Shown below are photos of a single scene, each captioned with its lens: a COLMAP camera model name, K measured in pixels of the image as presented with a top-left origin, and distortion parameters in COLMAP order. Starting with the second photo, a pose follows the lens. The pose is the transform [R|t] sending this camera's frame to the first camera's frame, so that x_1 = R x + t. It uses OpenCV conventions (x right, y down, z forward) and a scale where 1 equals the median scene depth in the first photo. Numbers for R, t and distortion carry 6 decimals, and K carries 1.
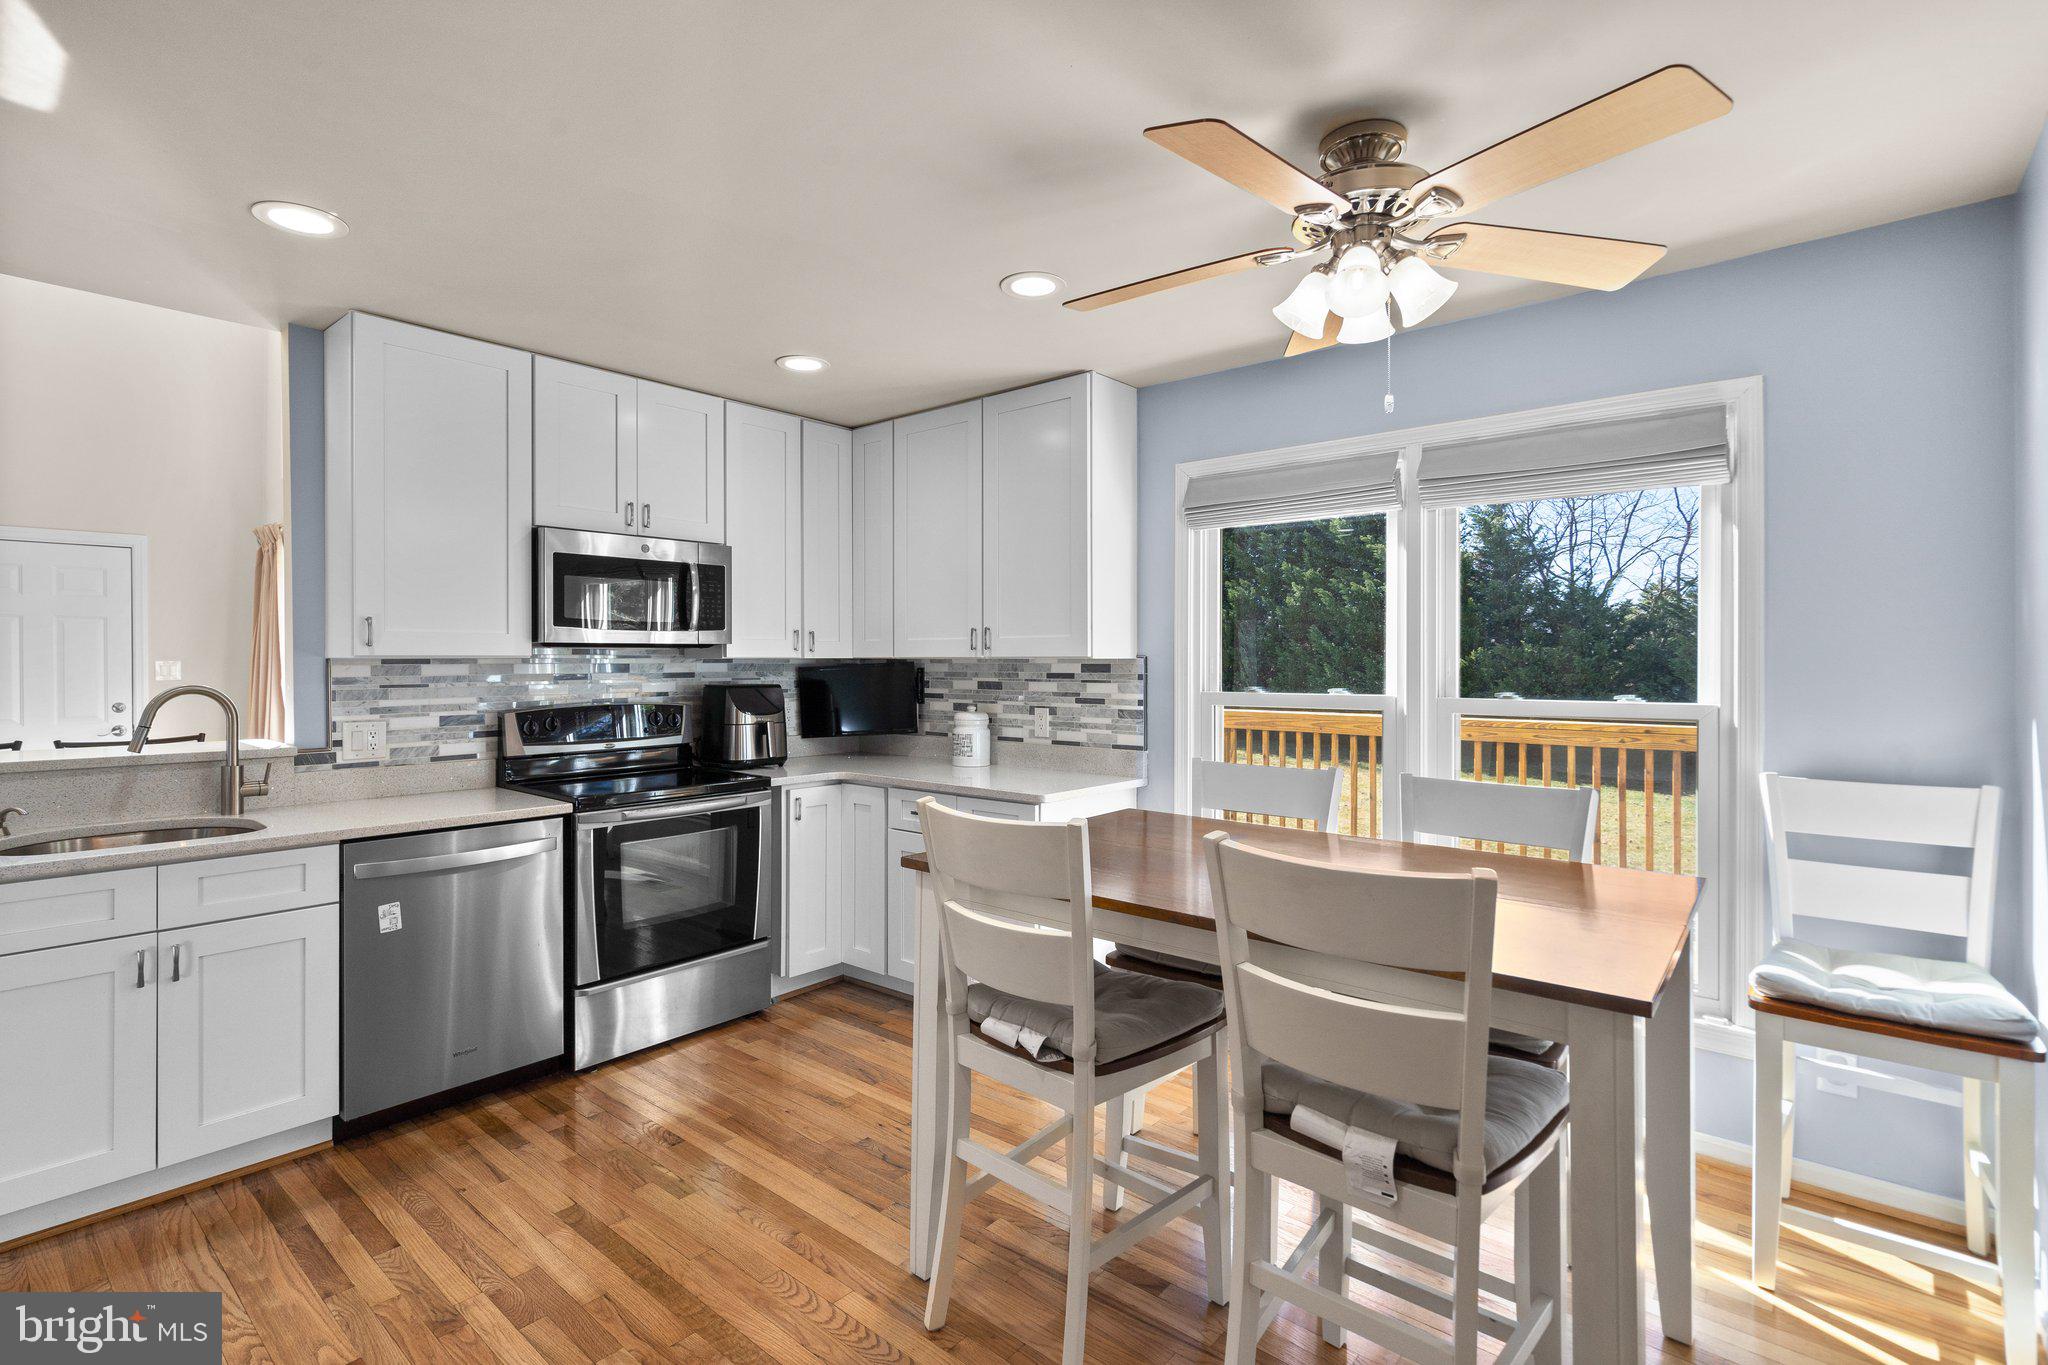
lens RADIAL K [[942.4, 0, 1036.4], [0, 942.4, 663.6], [0, 0, 1]] dist [-0.002026, 0.001694]
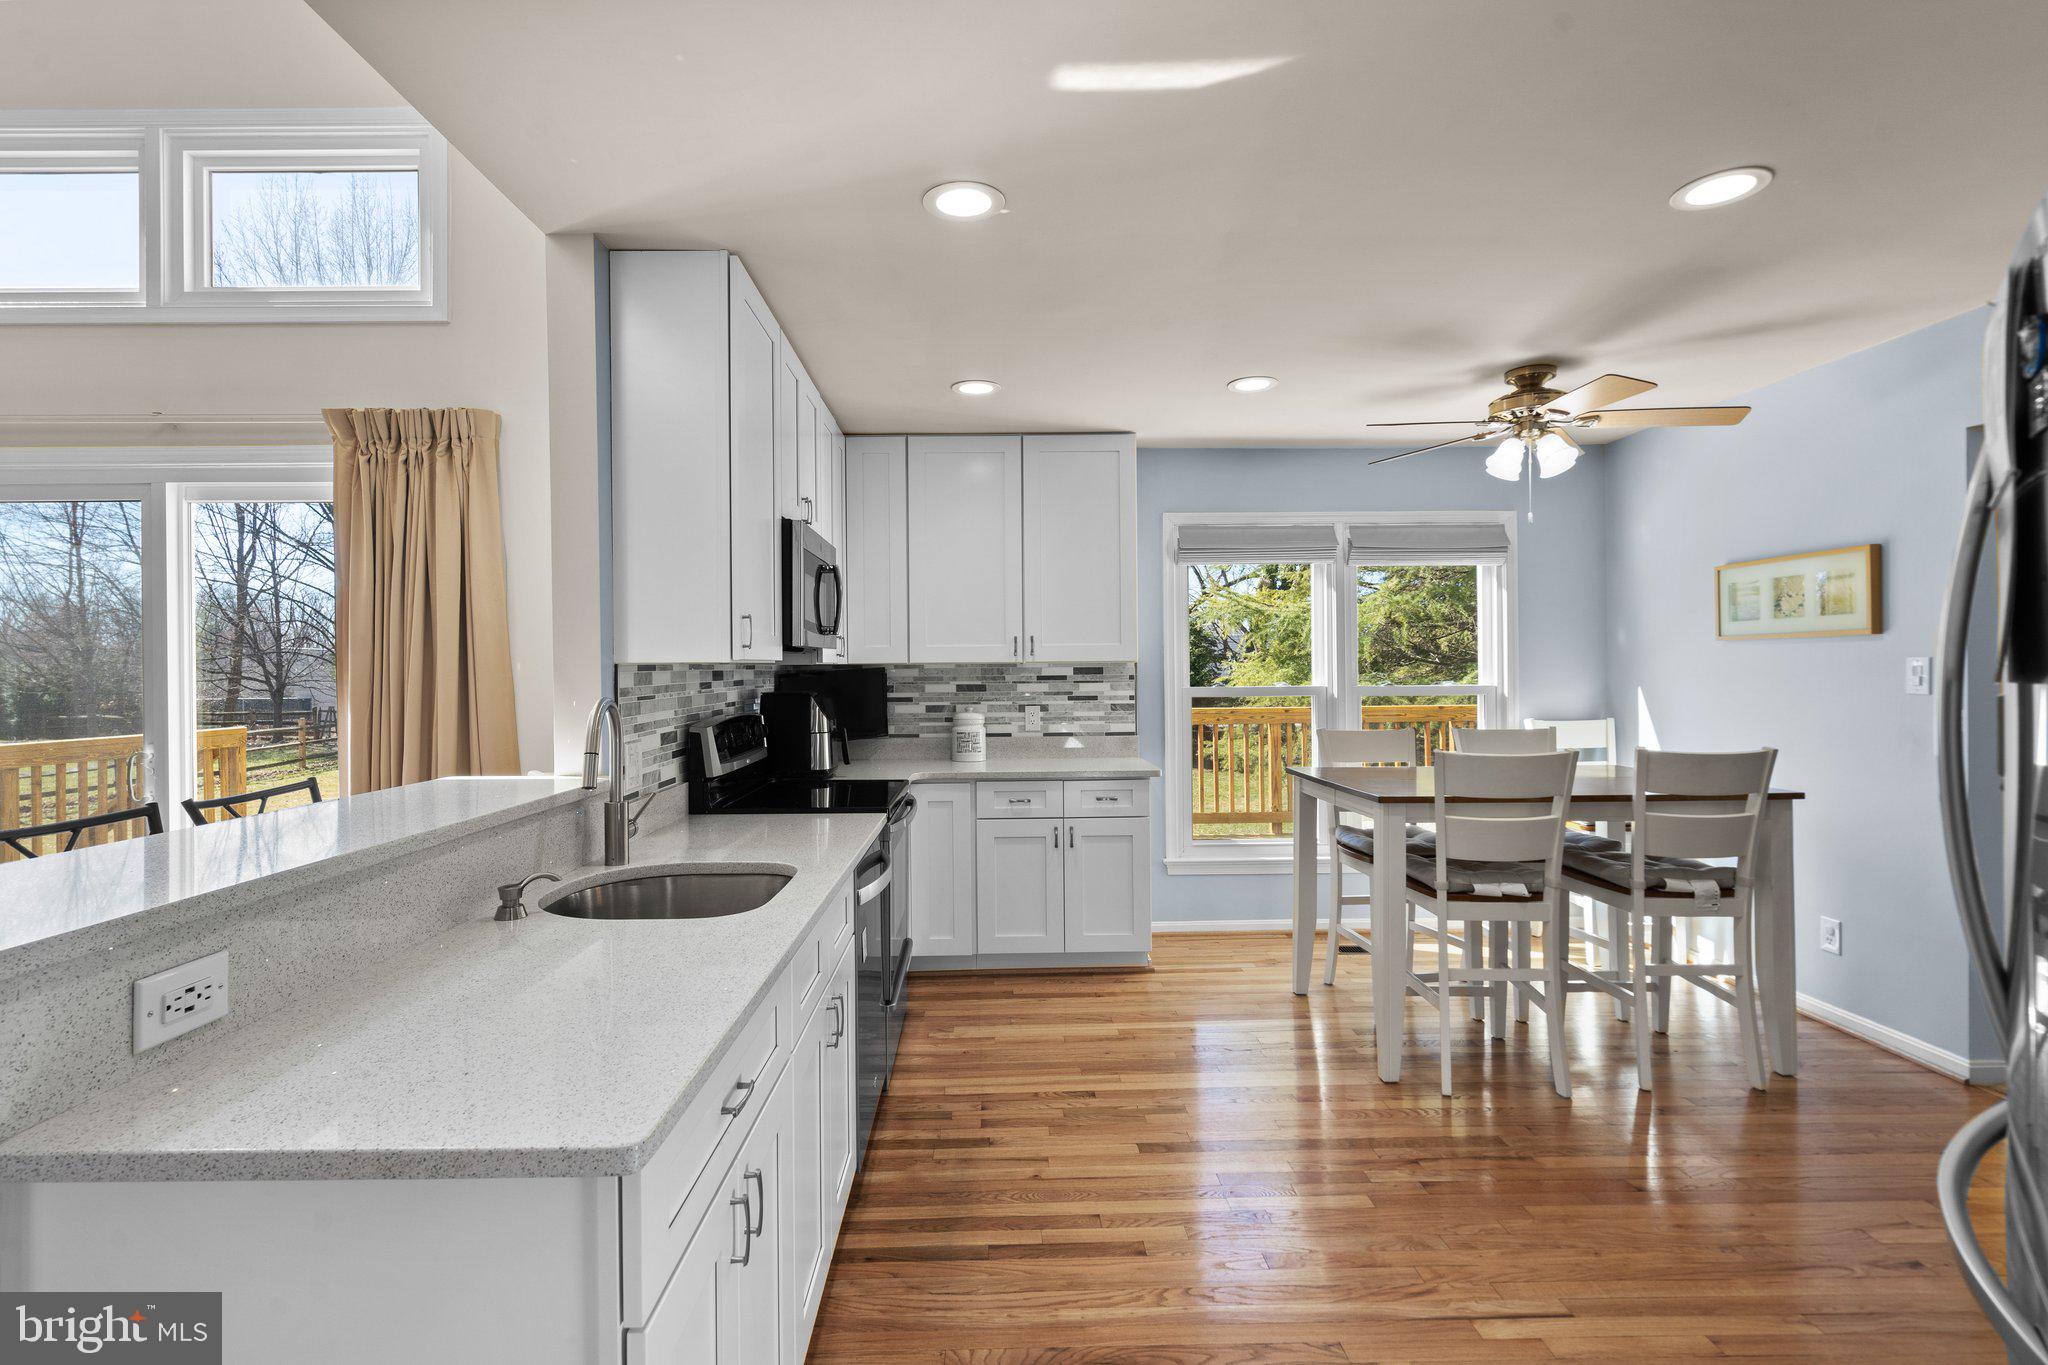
lens RADIAL K [[942.4, 0, 981.0], [0, 942.4, 668.8], [0, 0, 1]] dist [-0.002026, 0.001694]
pose [[0.765469, -0.006842, 0.643437, -0.833296], [0.010901, 0.999938, -0.002336, 0.003406], [-0.643381, 0.008802, 0.765496, 0.156059]]
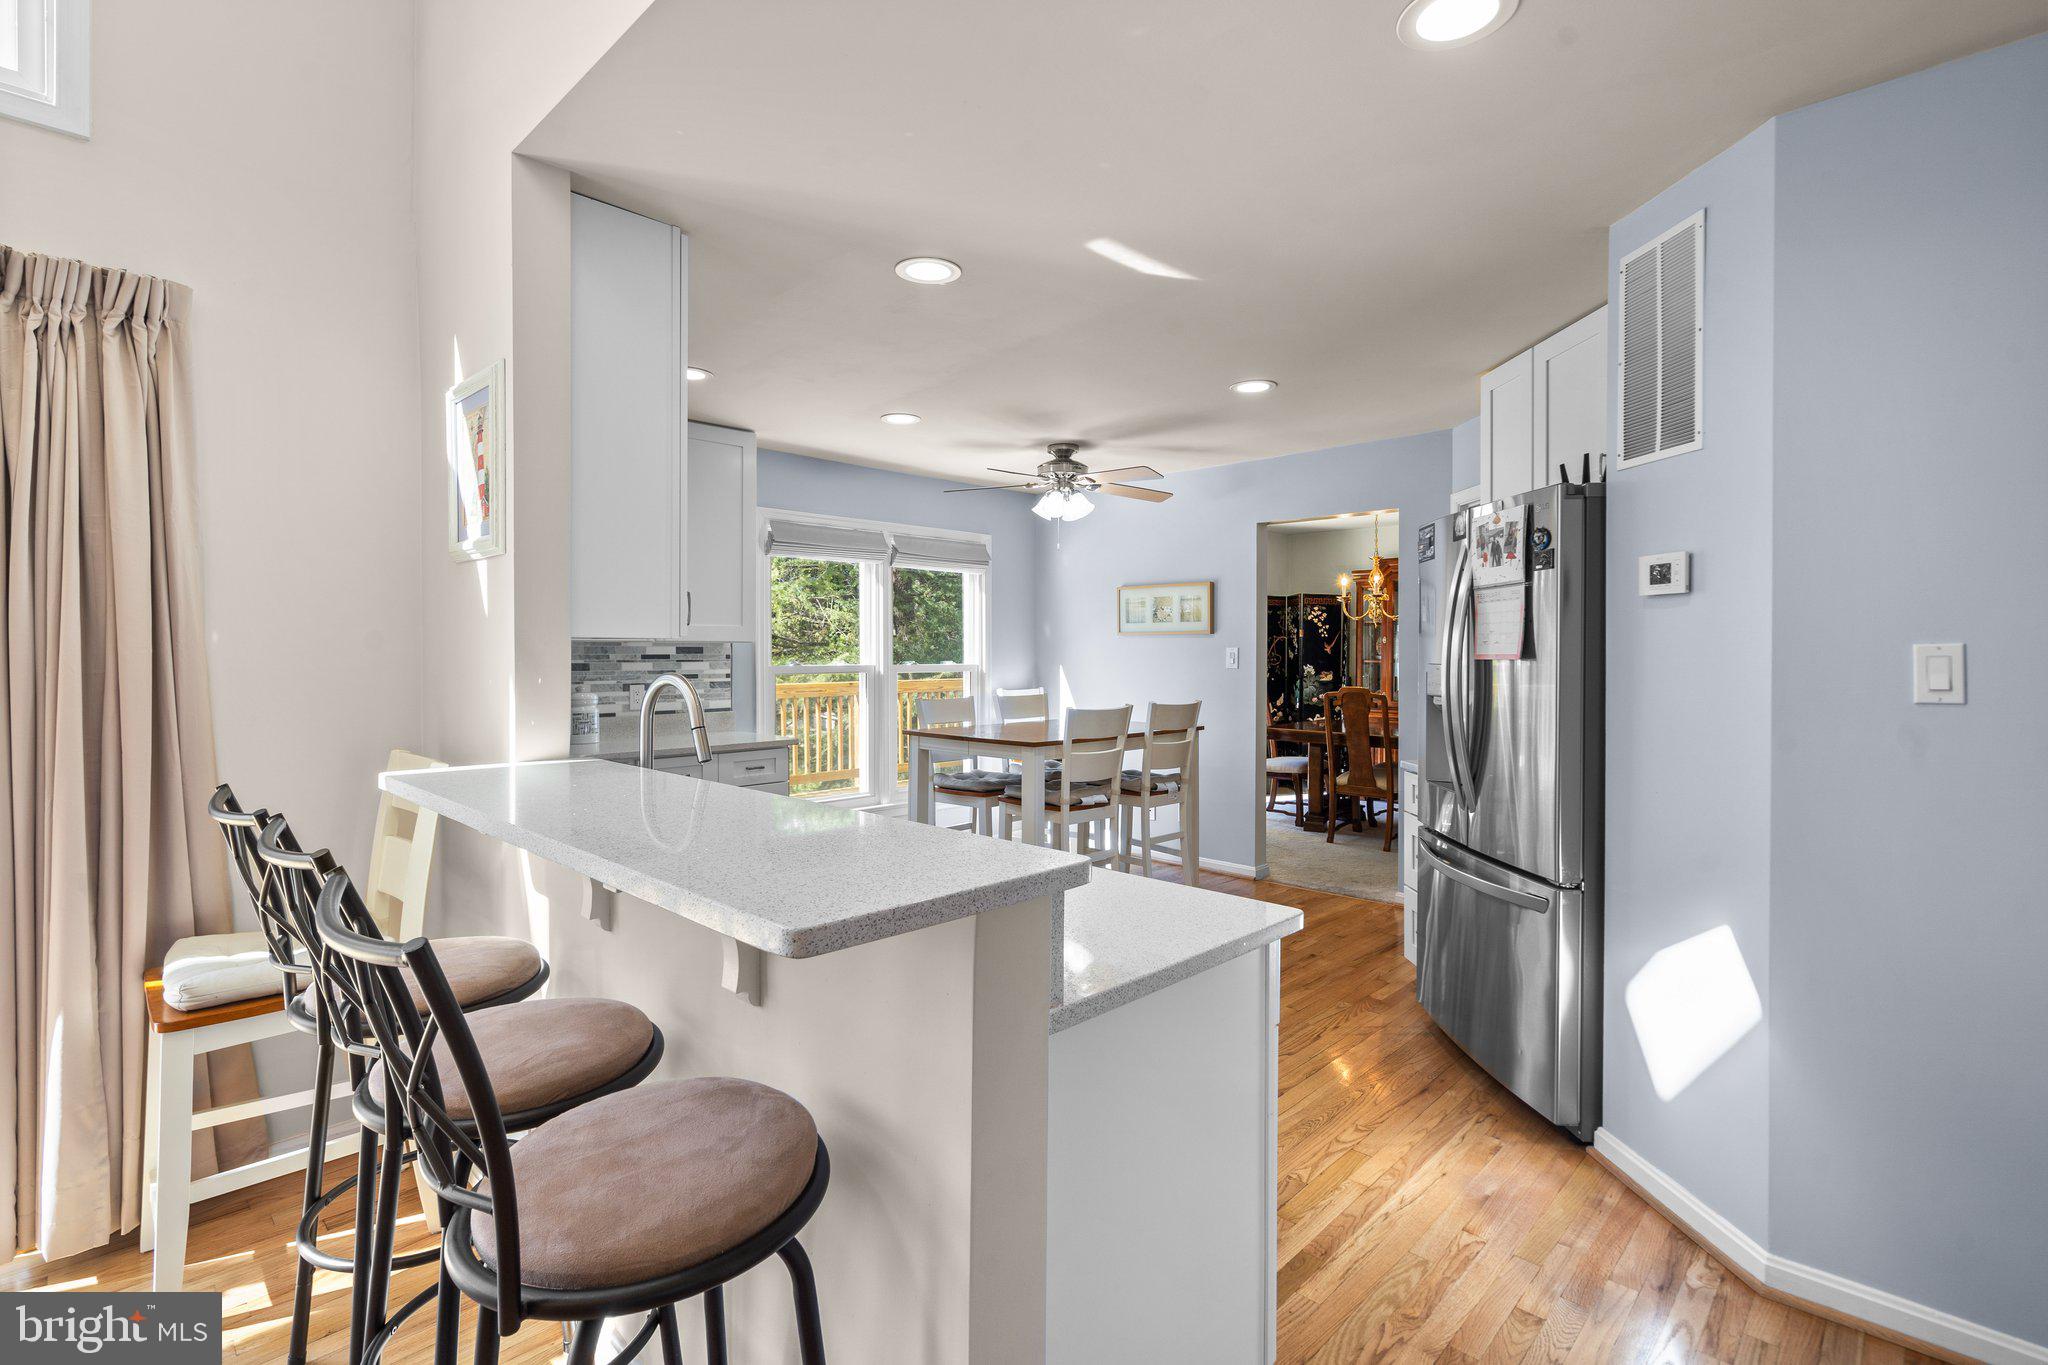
lens RADIAL K [[942.4, 0, 997.5], [0, 942.4, 652.9], [0, 0, 1]] dist [-0.002026, 0.001694]
pose [[0.101223, -0.004231, 0.994855, -1.159991], [-0.001357, 0.999989, 0.004391, 0.002217], [-0.994863, -0.001795, 0.101217, 0.463830]]
